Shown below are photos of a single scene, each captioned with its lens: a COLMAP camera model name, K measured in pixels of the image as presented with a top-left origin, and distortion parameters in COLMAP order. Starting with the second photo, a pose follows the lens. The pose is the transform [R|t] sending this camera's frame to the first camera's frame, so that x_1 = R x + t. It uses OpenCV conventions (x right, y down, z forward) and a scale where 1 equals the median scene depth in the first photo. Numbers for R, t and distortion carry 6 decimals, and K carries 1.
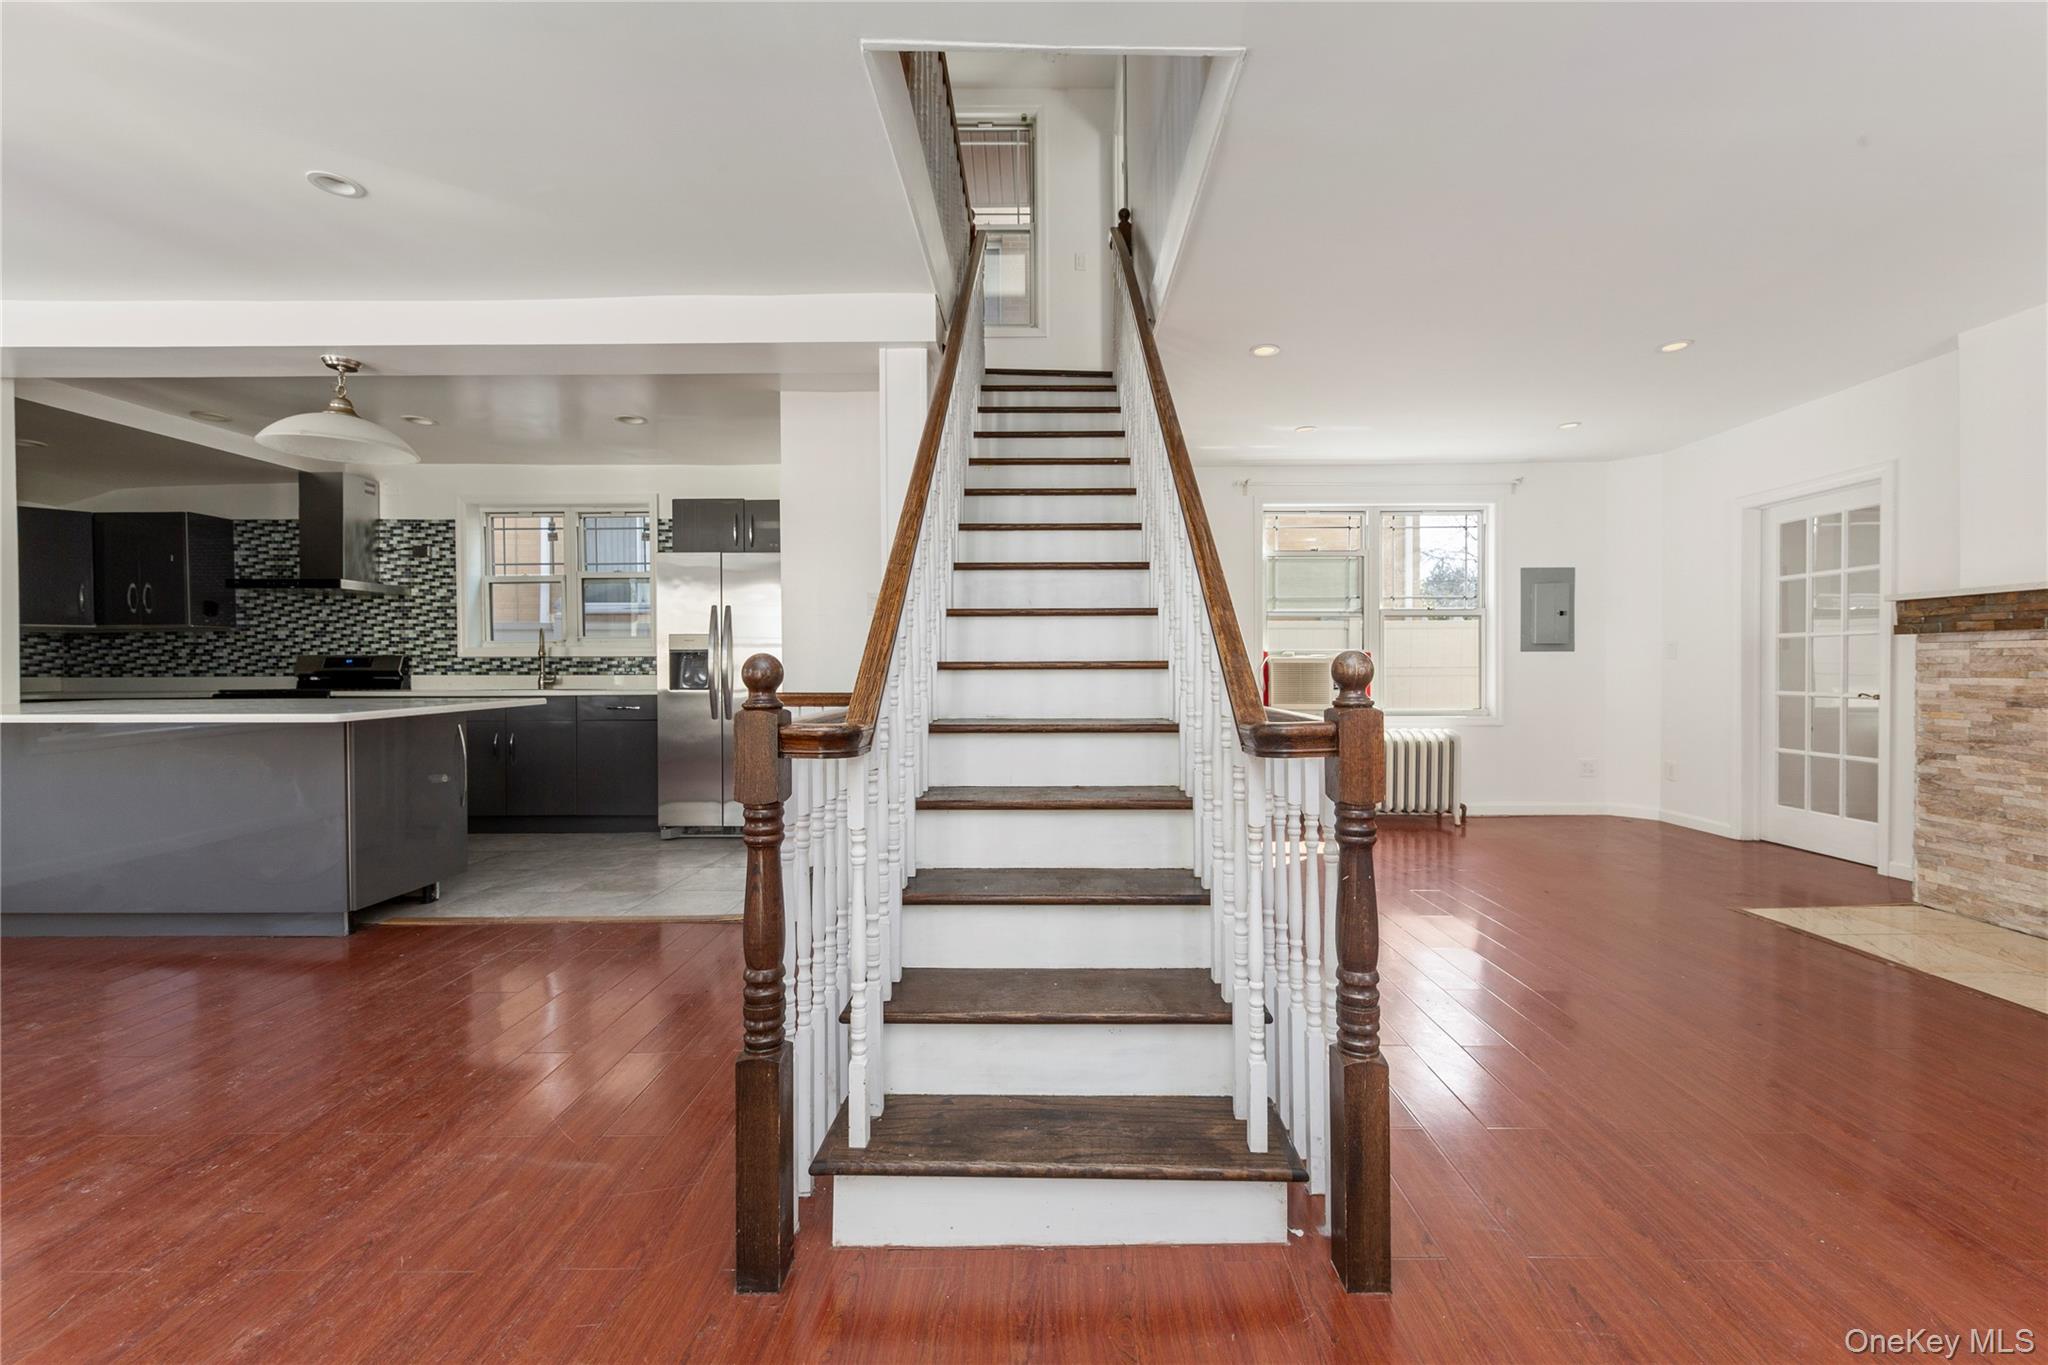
lens RADIAL K [[797.9, 0, 1051.1], [0, 797.9, 676.7], [0, 0, 1]] dist [0.000270, -0.000069]
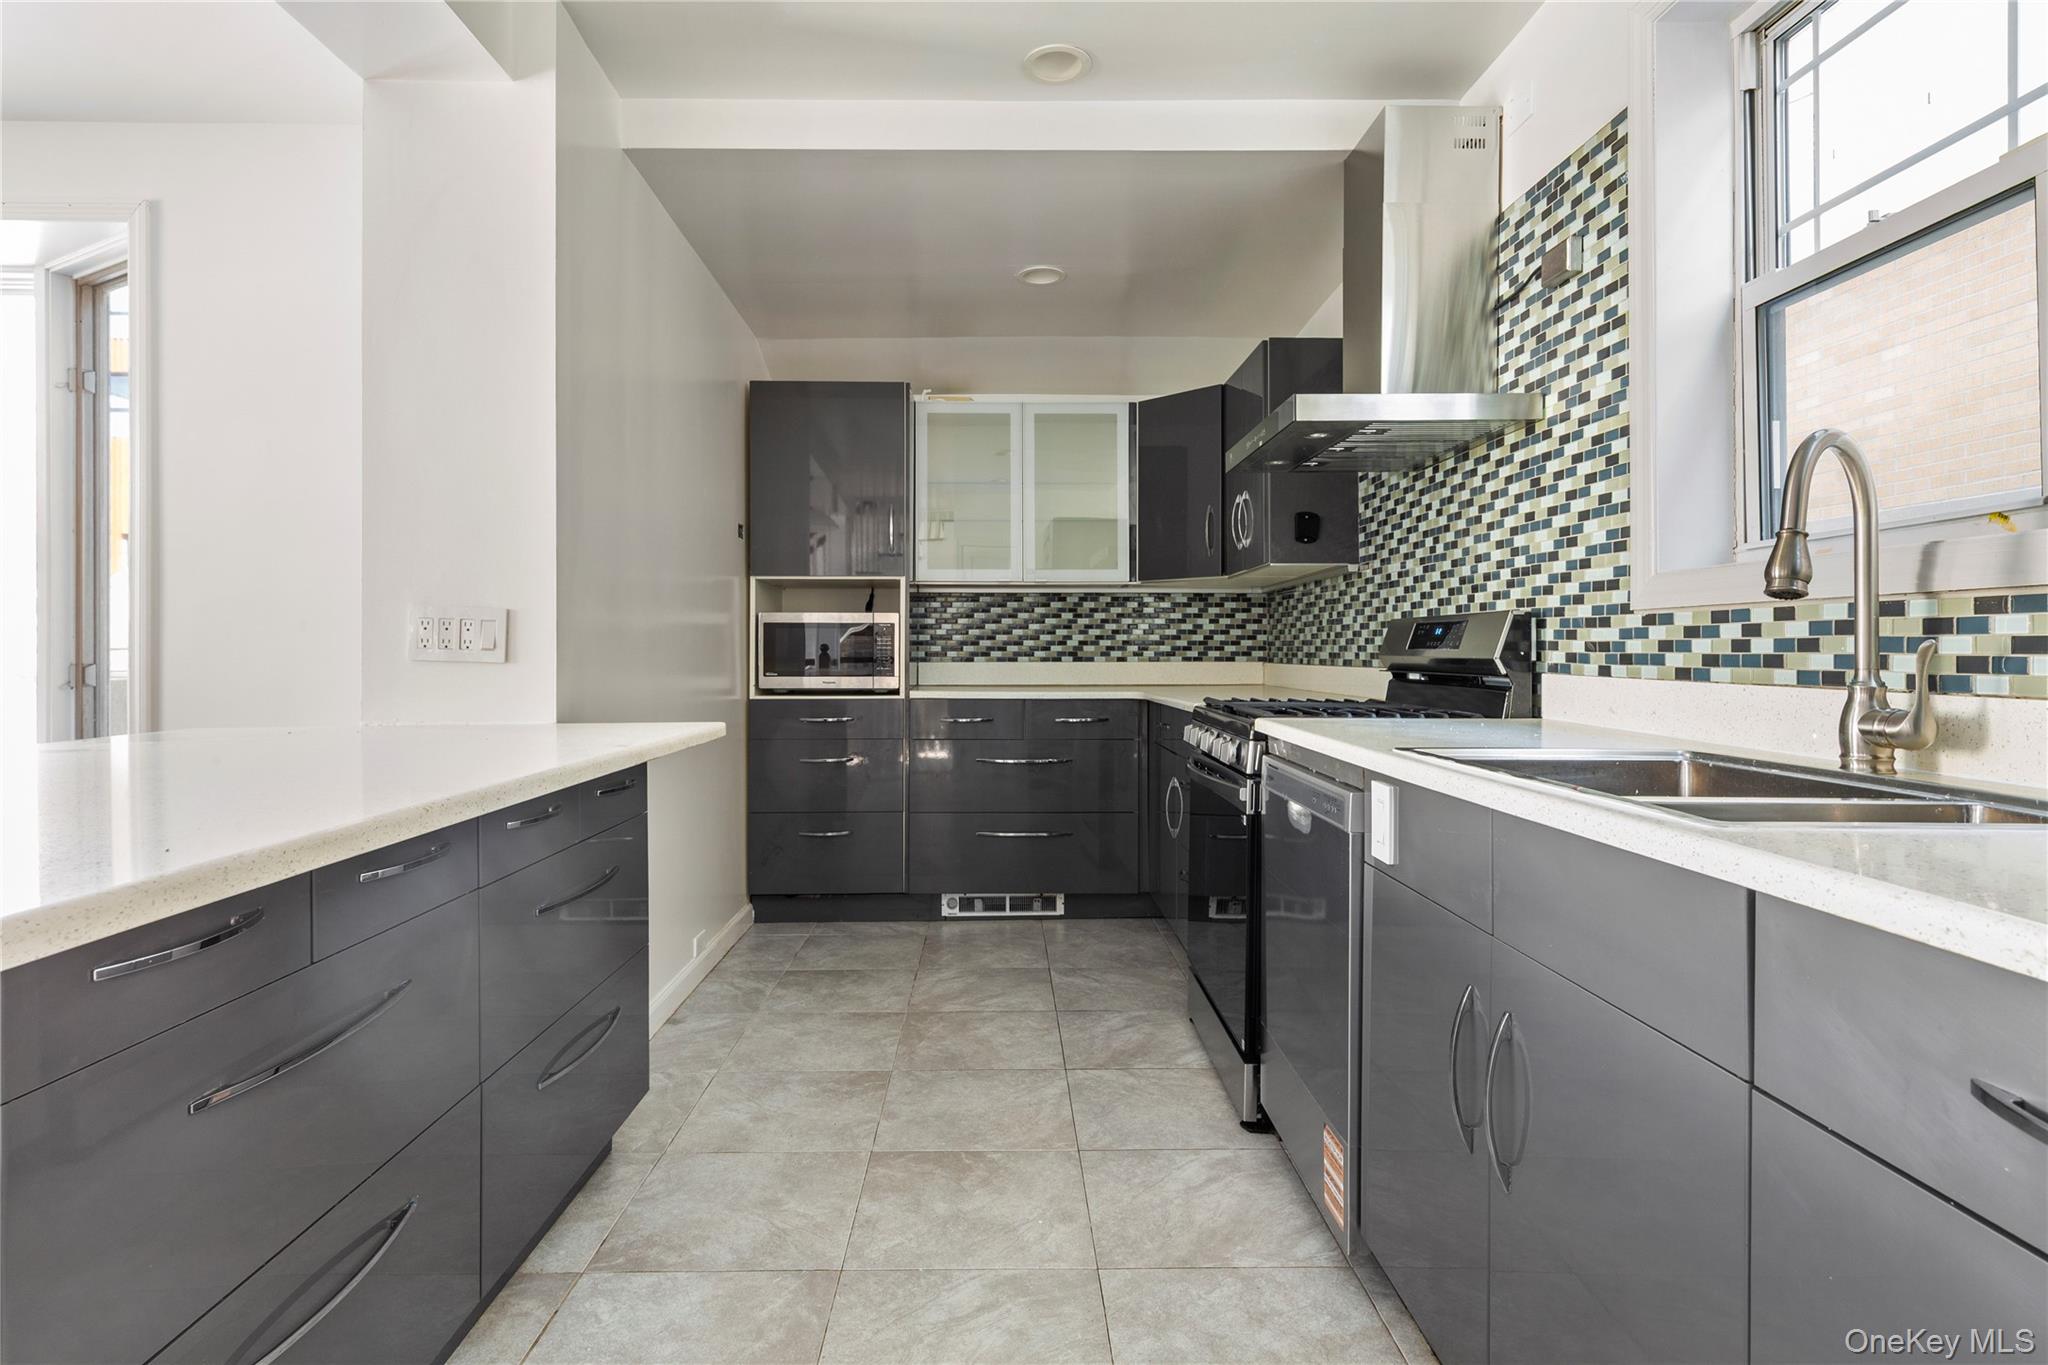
lens RADIAL K [[1079.0, 0, 1016.7], [0, 1079.0, 643.6], [0, 0, 1]] dist [0.014211, 0.000042]
pose [[0.011795, -0.001312, -0.999930, -0.380910], [-0.009750, 0.999951, -0.001427, -0.011058], [0.999883, 0.009766, 0.011782, 0.790157]]
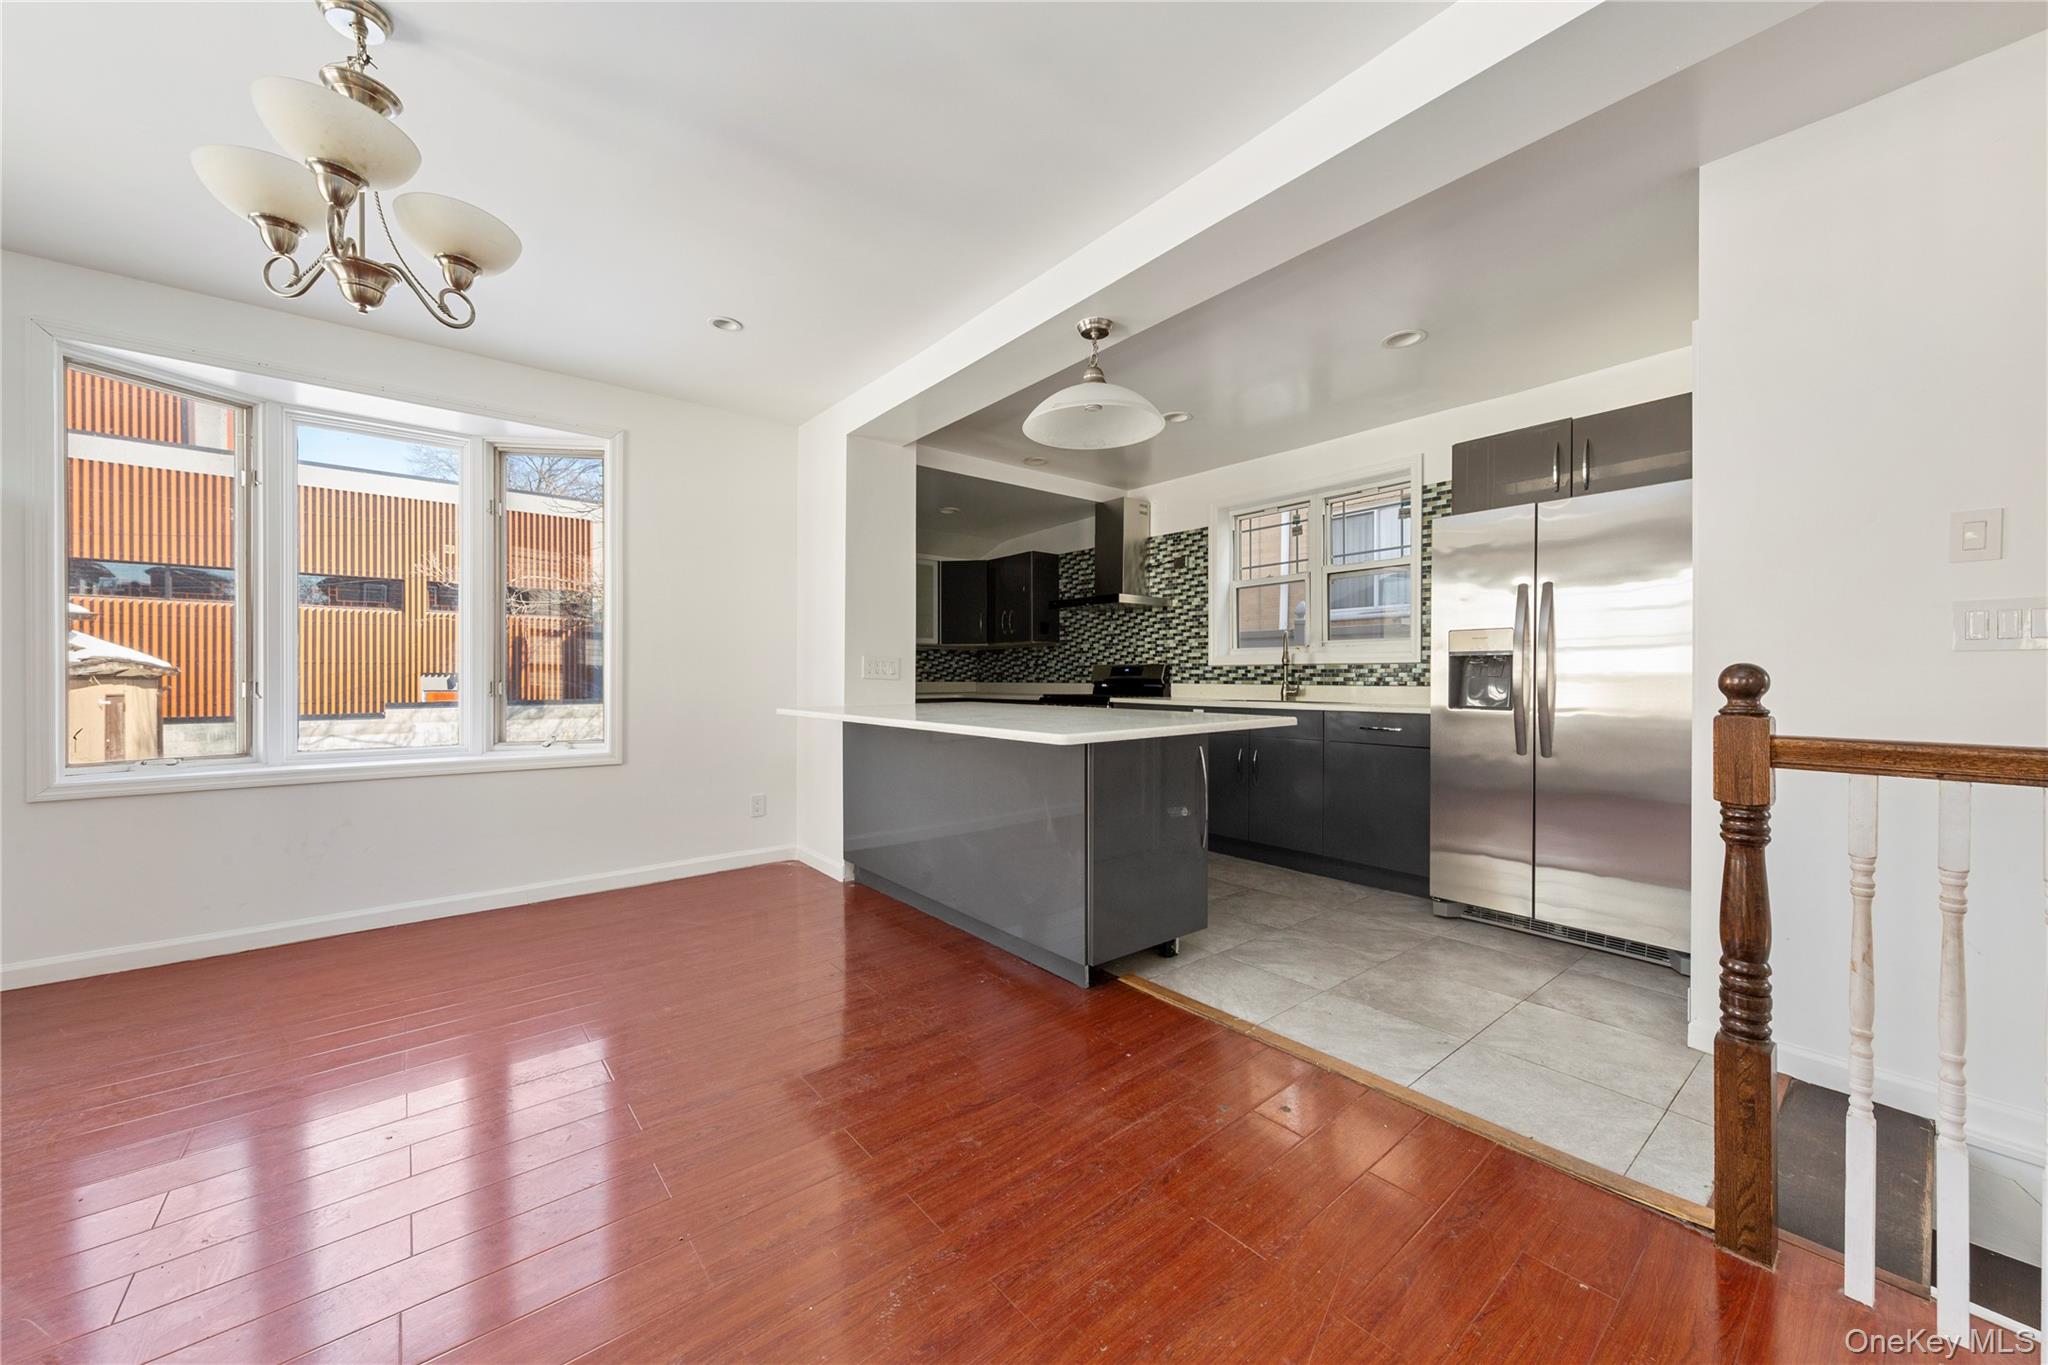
lens RADIAL K [[746.2, 0, 1024.0], [0, 746.2, 682.5], [0, 0, 1]] dist [0.008273, 0.000021]
pose [[0.627846, 0.010109, -0.778272, -0.167456], [-0.013092, 0.999911, 0.002427, -0.002876], [0.778228, 0.008665, 0.627922, 0.242499]]
